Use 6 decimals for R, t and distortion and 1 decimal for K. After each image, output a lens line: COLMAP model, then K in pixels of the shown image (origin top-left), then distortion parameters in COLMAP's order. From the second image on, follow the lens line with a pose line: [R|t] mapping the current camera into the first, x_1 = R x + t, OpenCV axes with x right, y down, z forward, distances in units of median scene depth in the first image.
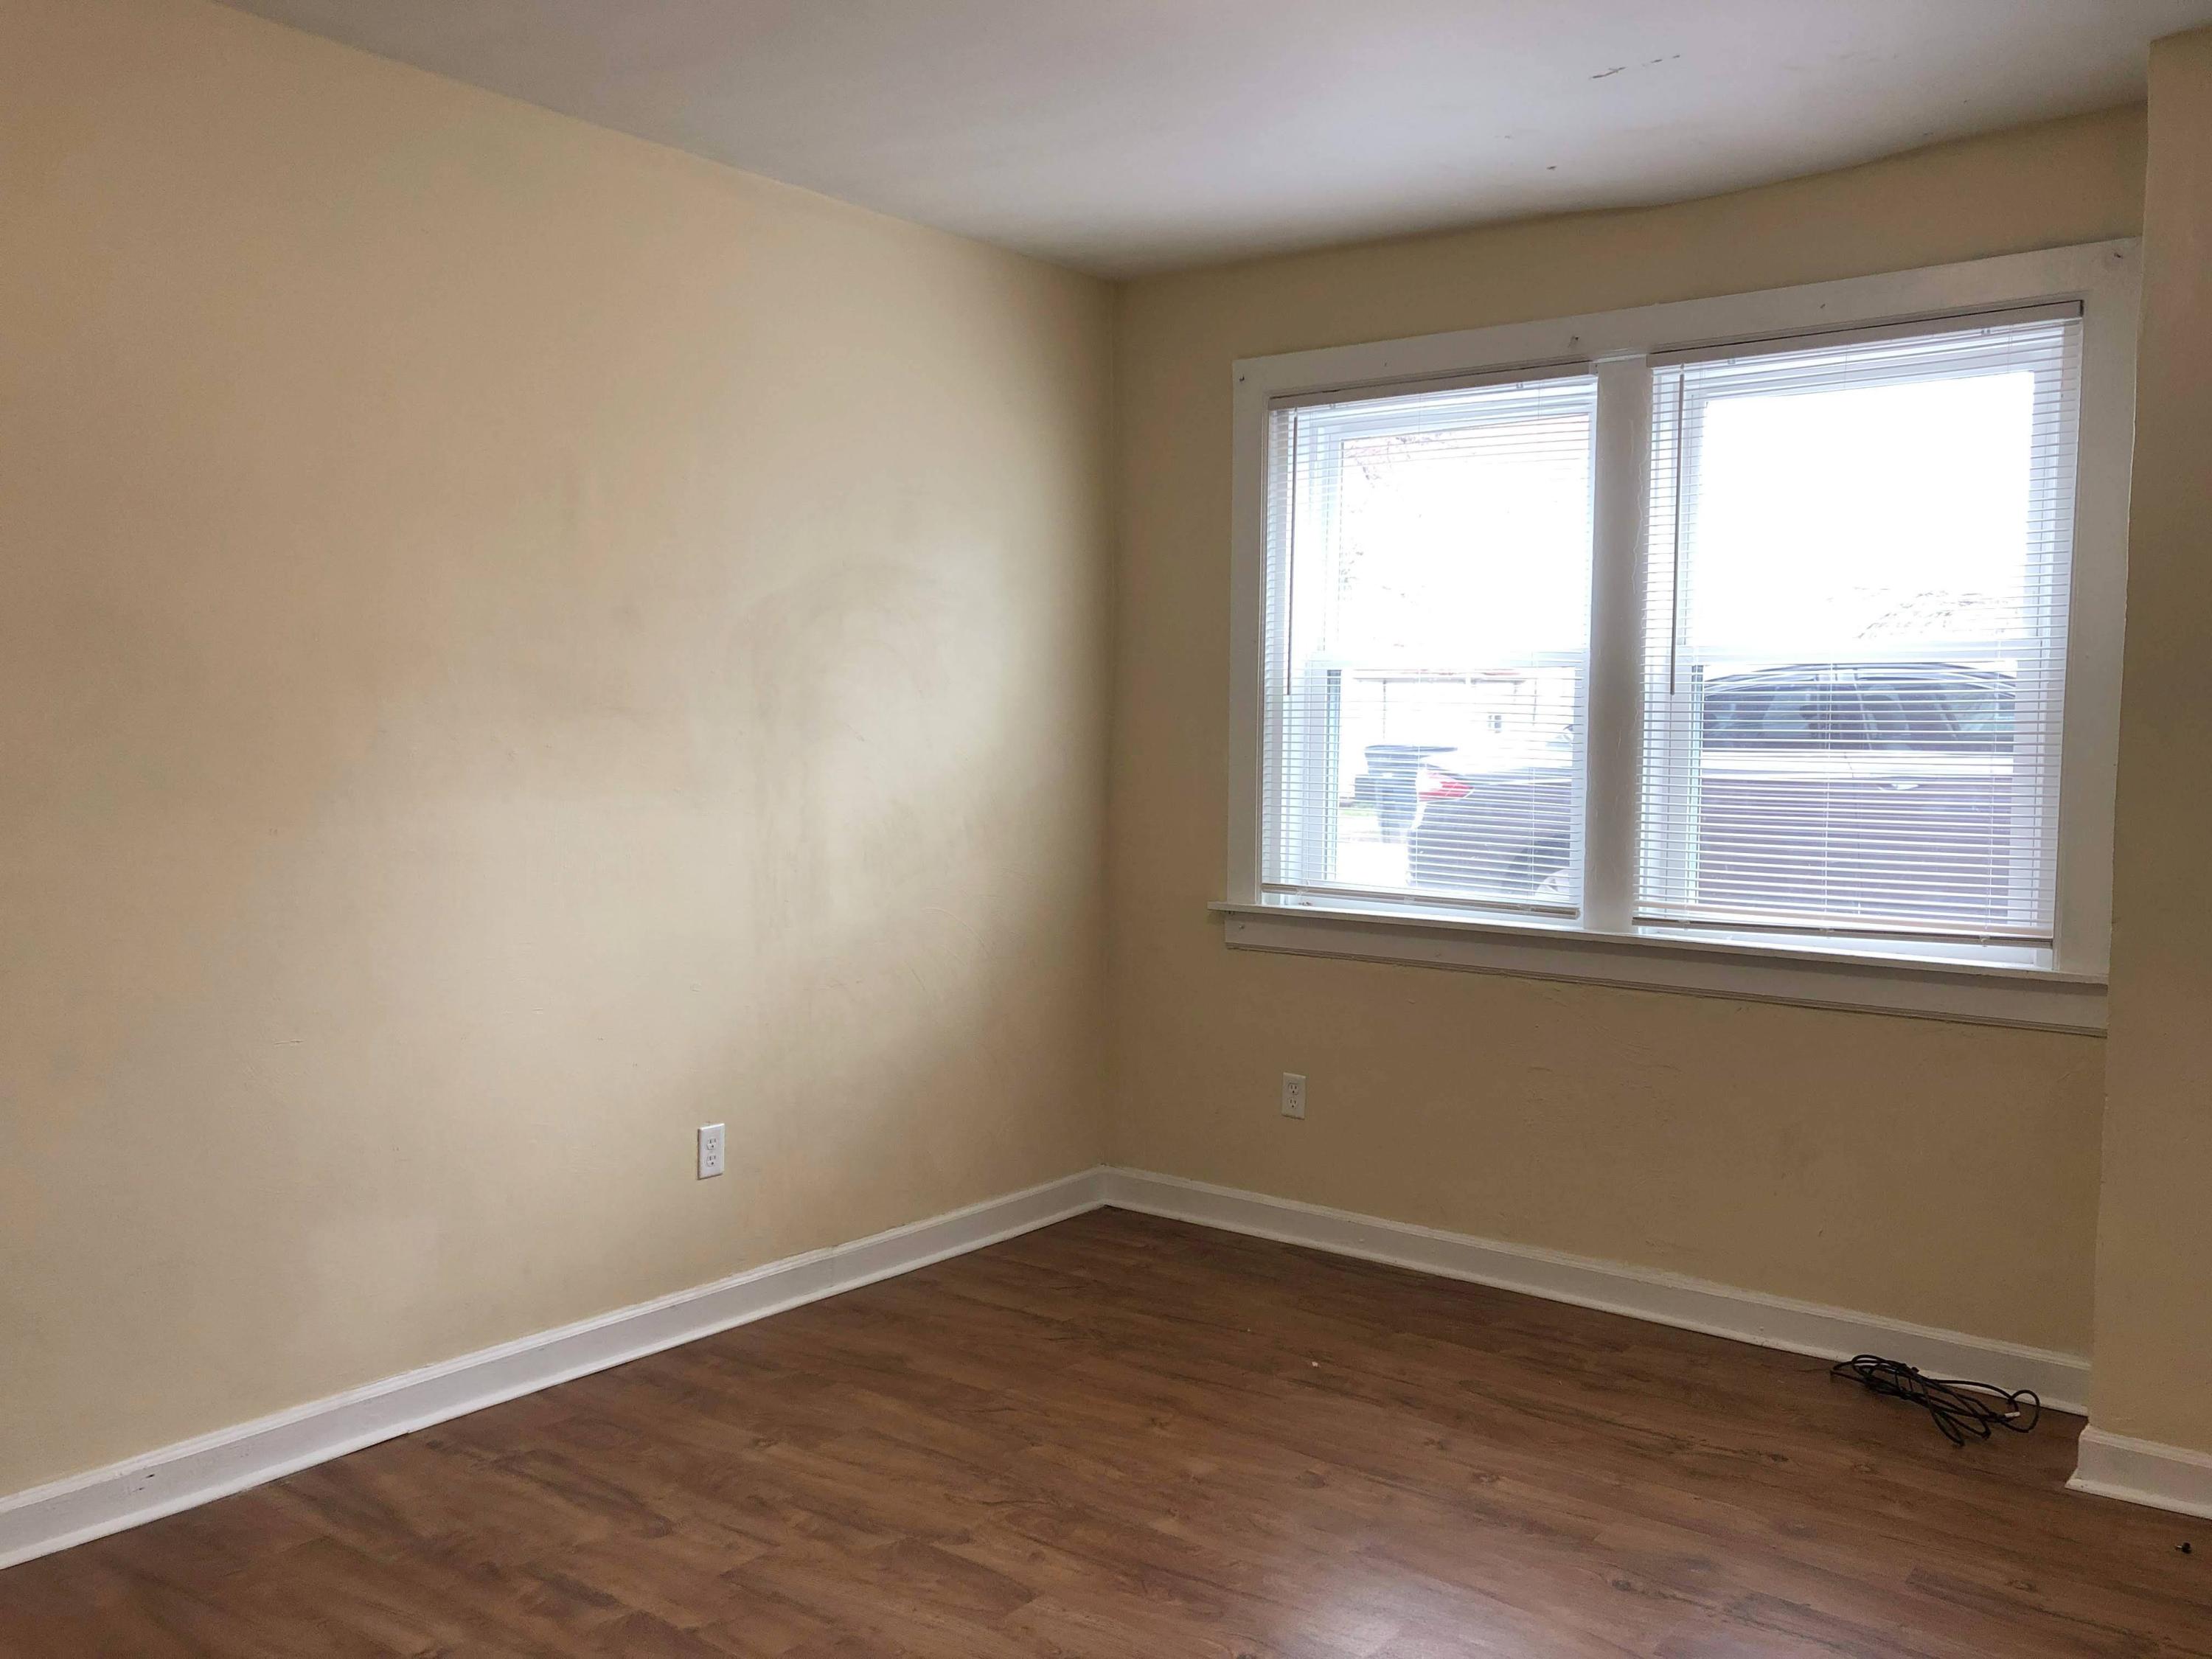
lens RADIAL K [[1858.9, 0, 1097.0], [0, 1858.9, 817.2], [0, 0, 1]] dist [0.029746, -0.012074]
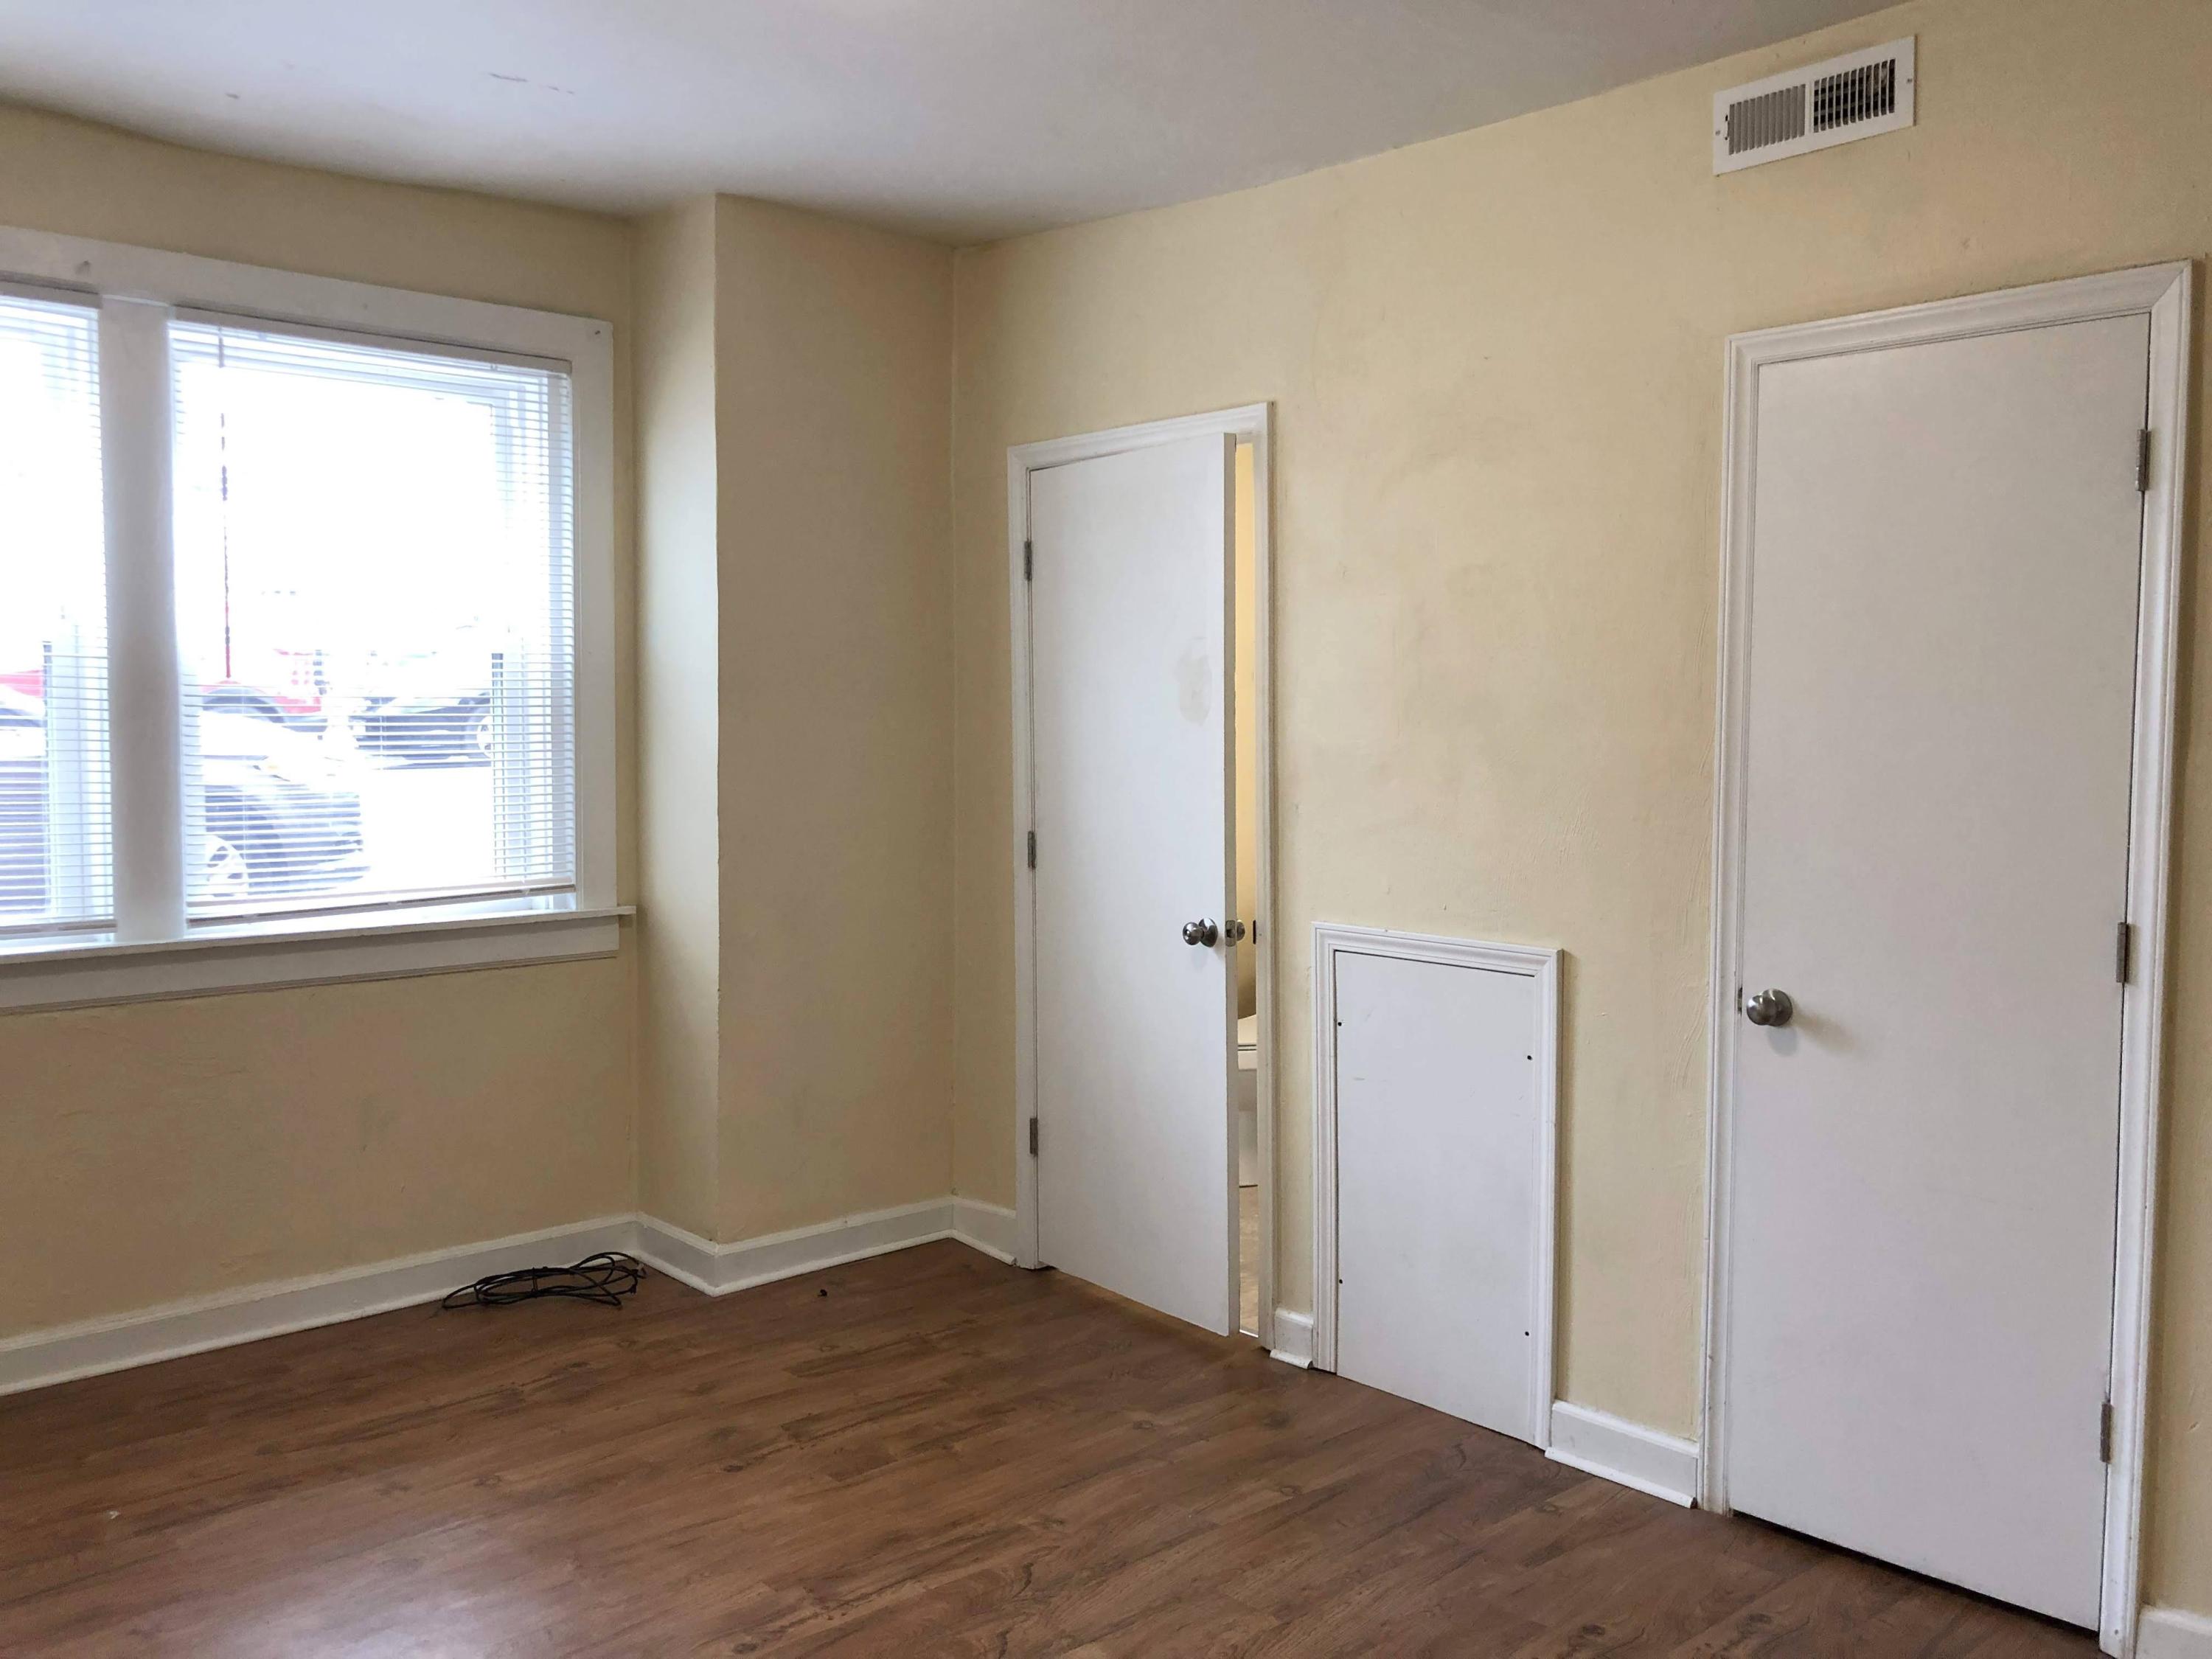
lens RADIAL K [[1858.9, 0, 1097.0], [0, 1858.9, 817.2], [0, 0, 1]] dist [0.029746, -0.012074]
pose [[0.162564, -0.064681, 0.984576, -0.619107], [0.053242, 0.996970, 0.056705, -0.028721], [-0.985261, 0.043203, 0.165515, 0.461997]]
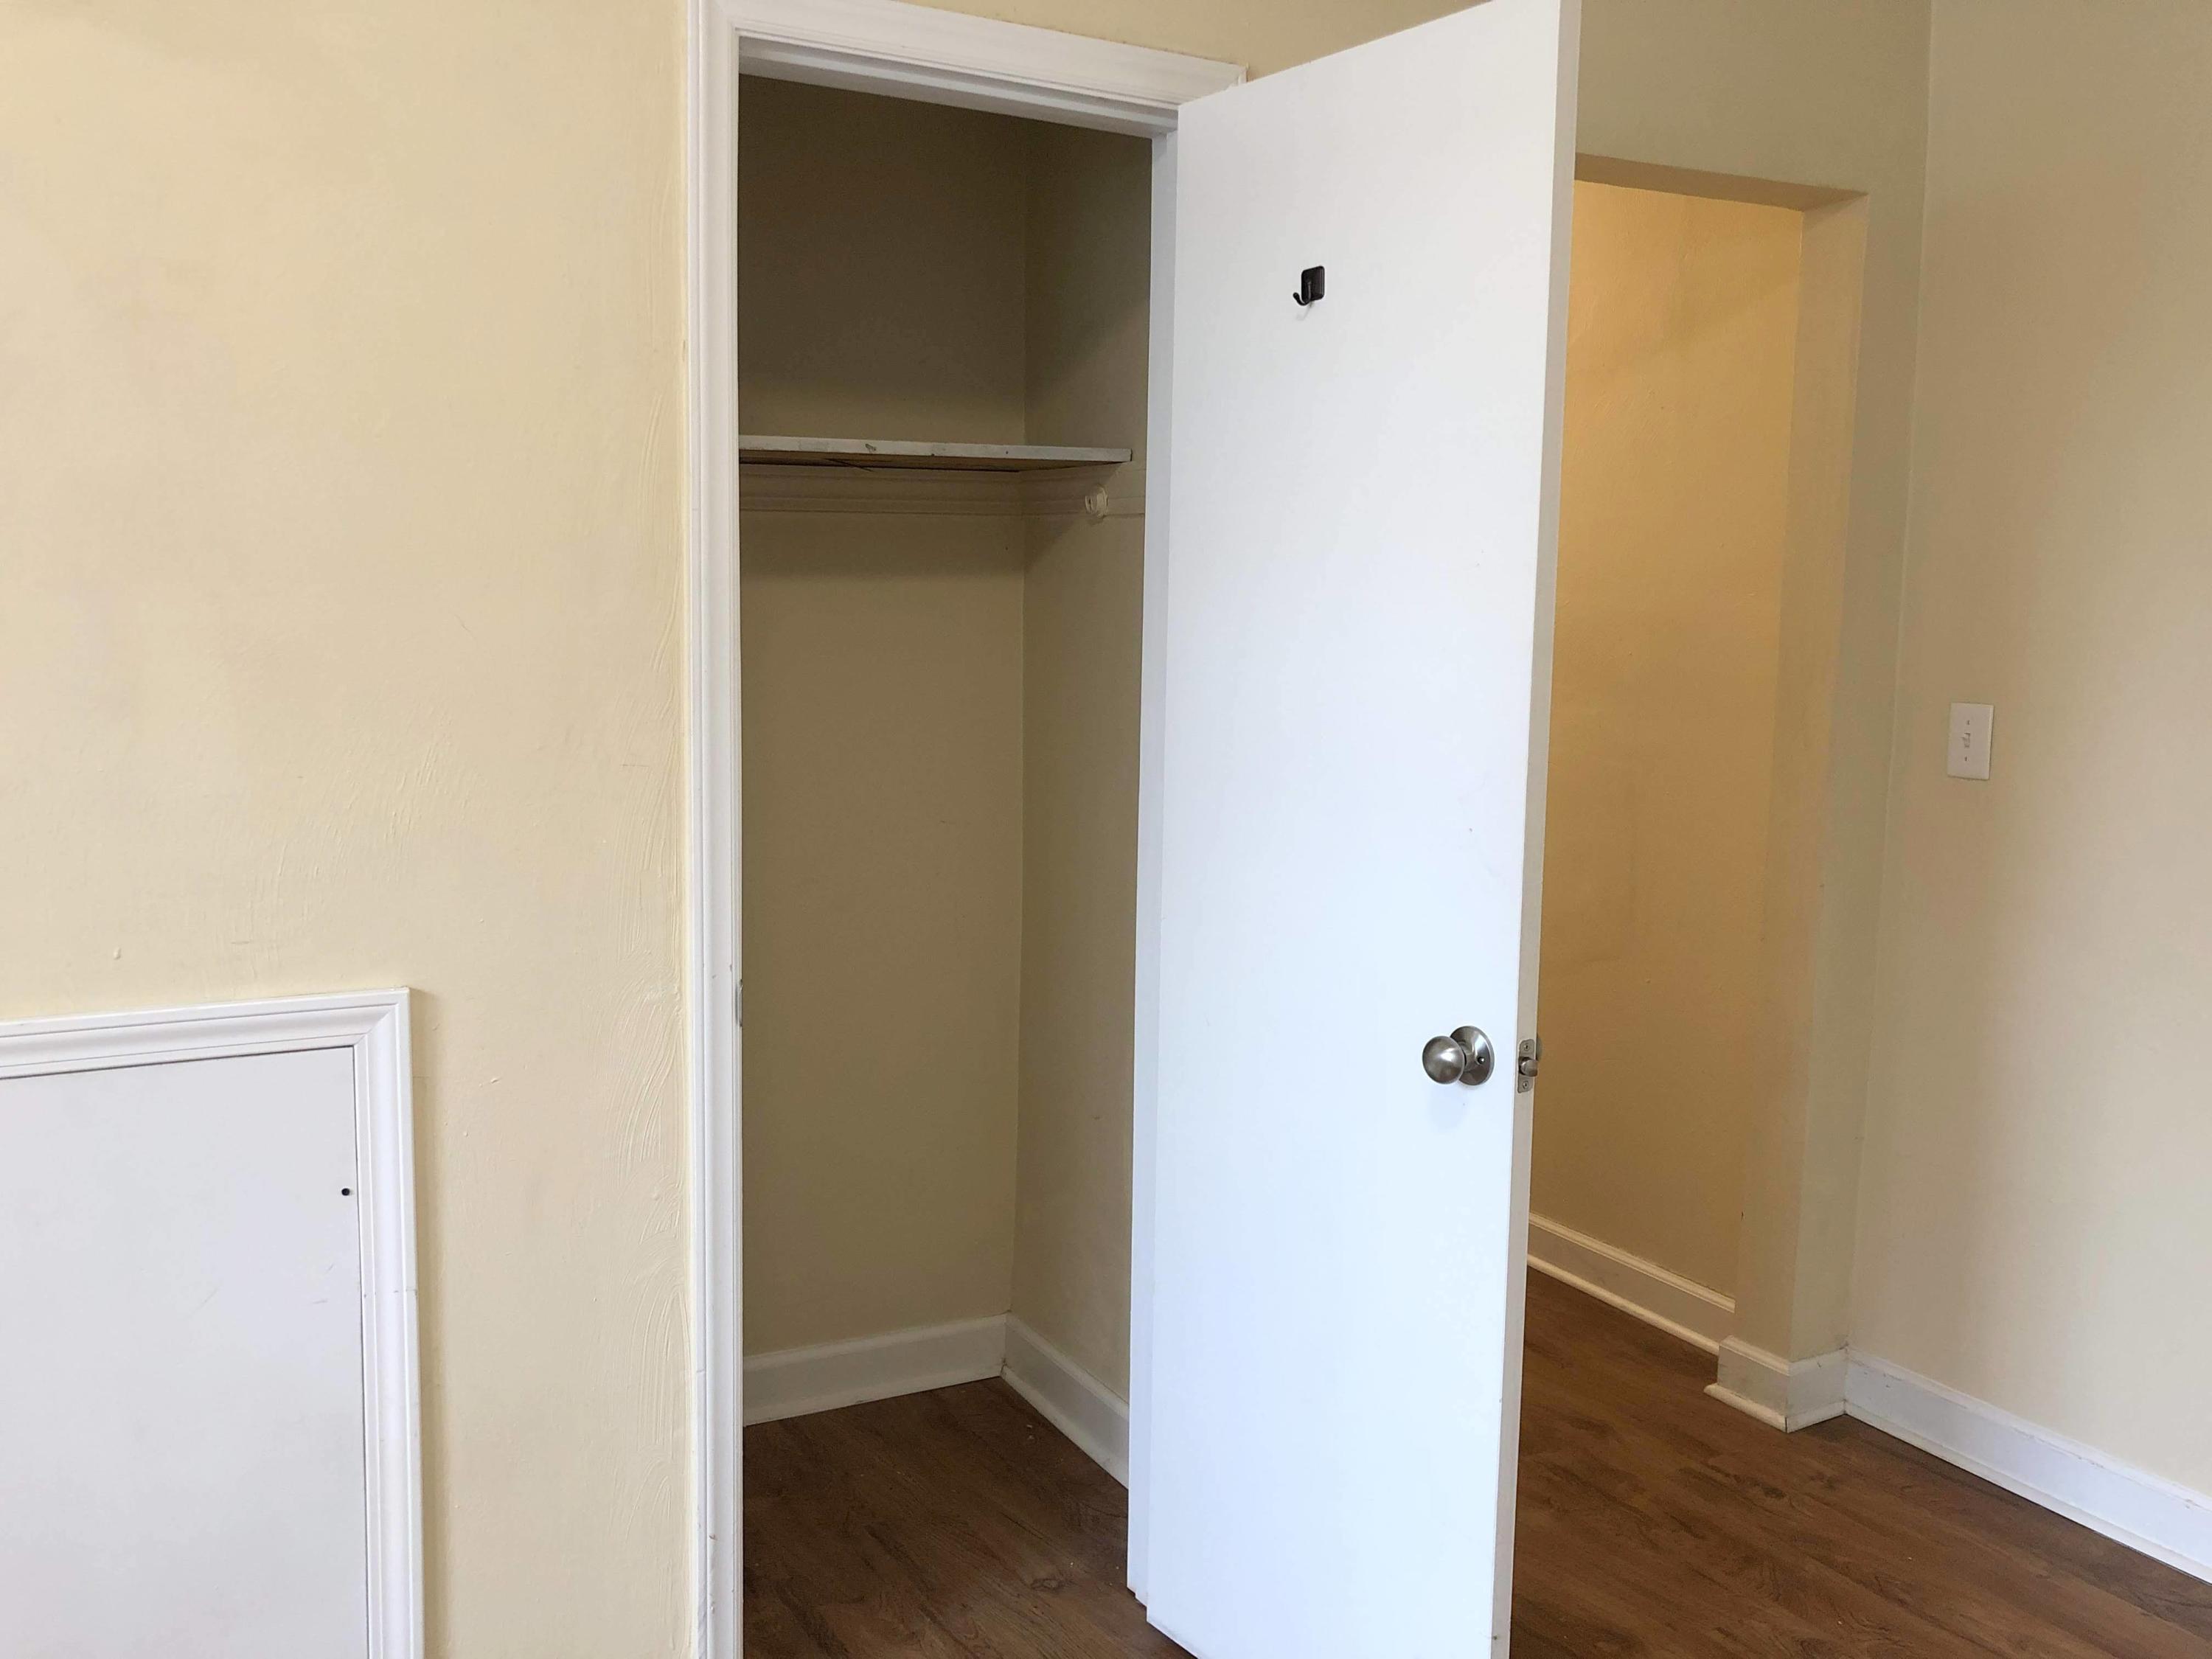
lens RADIAL K [[1858.9, 0, 1097.0], [0, 1858.9, 817.2], [0, 0, 1]] dist [0.029746, -0.012074]
pose [[-0.922820, -0.060667, 0.380425, -0.071539], [0.002077, 0.986724, 0.162392, -0.030241], [-0.385226, 0.150649, -0.910443, 0.774147]]
